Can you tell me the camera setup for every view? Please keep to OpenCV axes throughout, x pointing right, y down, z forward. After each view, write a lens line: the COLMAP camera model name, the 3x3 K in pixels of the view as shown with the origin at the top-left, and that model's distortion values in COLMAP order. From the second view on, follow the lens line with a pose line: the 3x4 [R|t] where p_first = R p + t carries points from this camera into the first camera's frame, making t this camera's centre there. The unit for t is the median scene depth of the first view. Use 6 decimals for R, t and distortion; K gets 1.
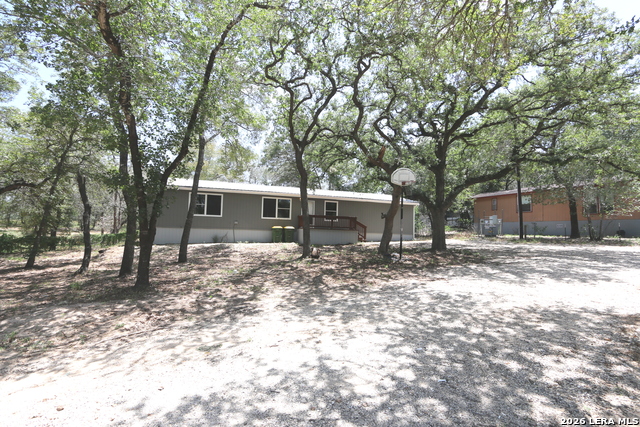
lens RADIAL K [[290.3, 0, 320.2], [0, 290.3, 213.0], [0, 0, 1]] dist [-0.010647, -0.000251]
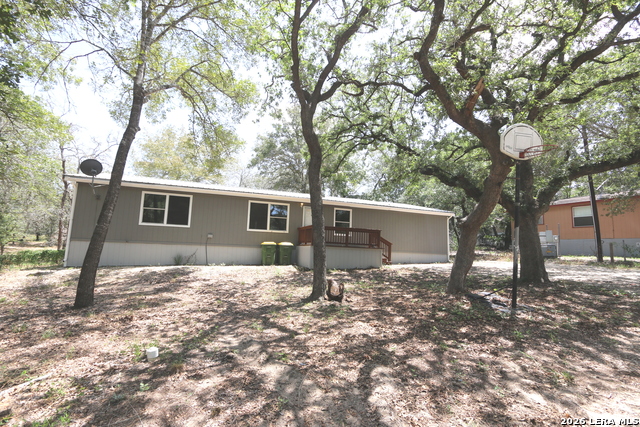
lens RADIAL K [[290.3, 0, 319.7], [0, 290.3, 217.2], [0, 0, 1]] dist [-0.010647, -0.000251]
pose [[0.999795, 0.011410, 0.016710, -0.036510], [-0.010591, 0.998777, -0.048300, 0.018512], [-0.017241, 0.048113, 0.998693, 0.289115]]
